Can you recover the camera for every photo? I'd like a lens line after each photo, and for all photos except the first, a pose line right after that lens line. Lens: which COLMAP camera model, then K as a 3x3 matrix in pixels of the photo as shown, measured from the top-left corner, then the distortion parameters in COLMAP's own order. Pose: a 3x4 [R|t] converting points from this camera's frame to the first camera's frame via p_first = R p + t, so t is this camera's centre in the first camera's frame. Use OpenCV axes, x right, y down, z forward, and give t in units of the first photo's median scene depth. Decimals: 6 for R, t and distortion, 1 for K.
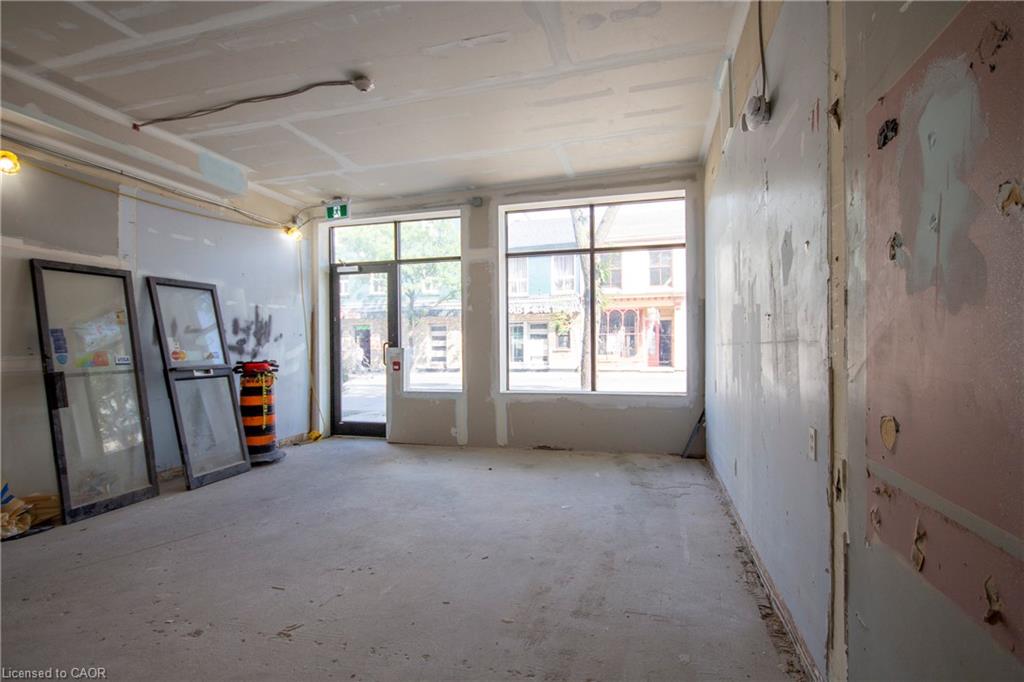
lens RADIAL K [[490.6, 0, 506.8], [0, 490.6, 345.8], [0, 0, 1]] dist [0.001707, -0.000150]
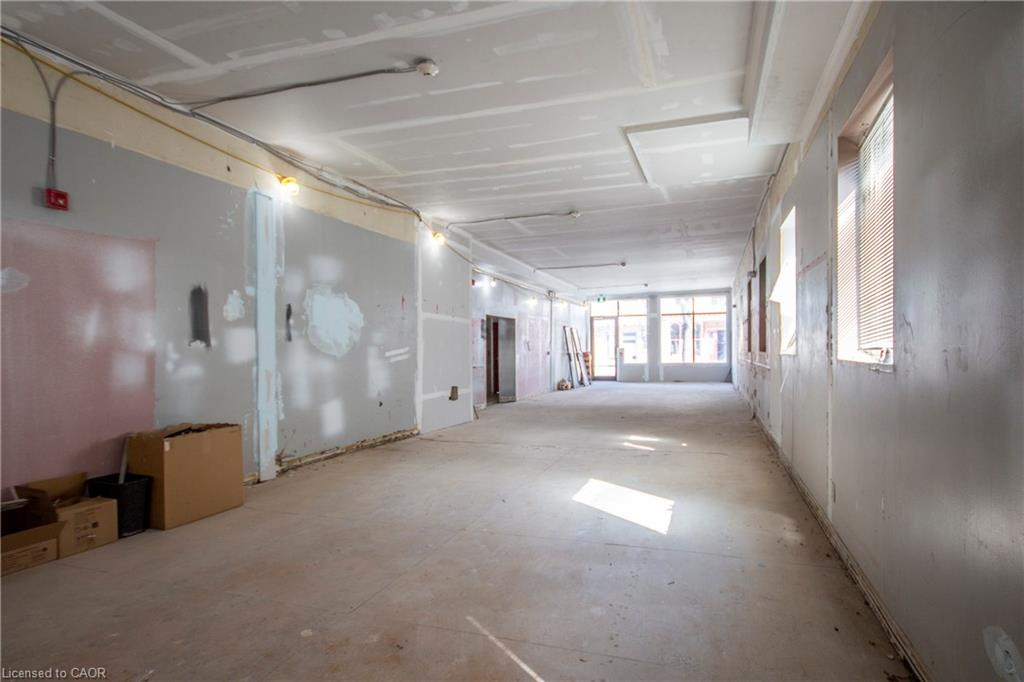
lens RADIAL K [[490.6, 0, 520.3], [0, 490.6, 344.8], [0, 0, 1]] dist [0.001707, -0.000150]
pose [[0.999959, -0.001895, -0.008860, -0.785244], [0.001862, 0.999991, -0.003709, -0.001865], [0.008867, 0.003692, 0.999954, -1.823122]]
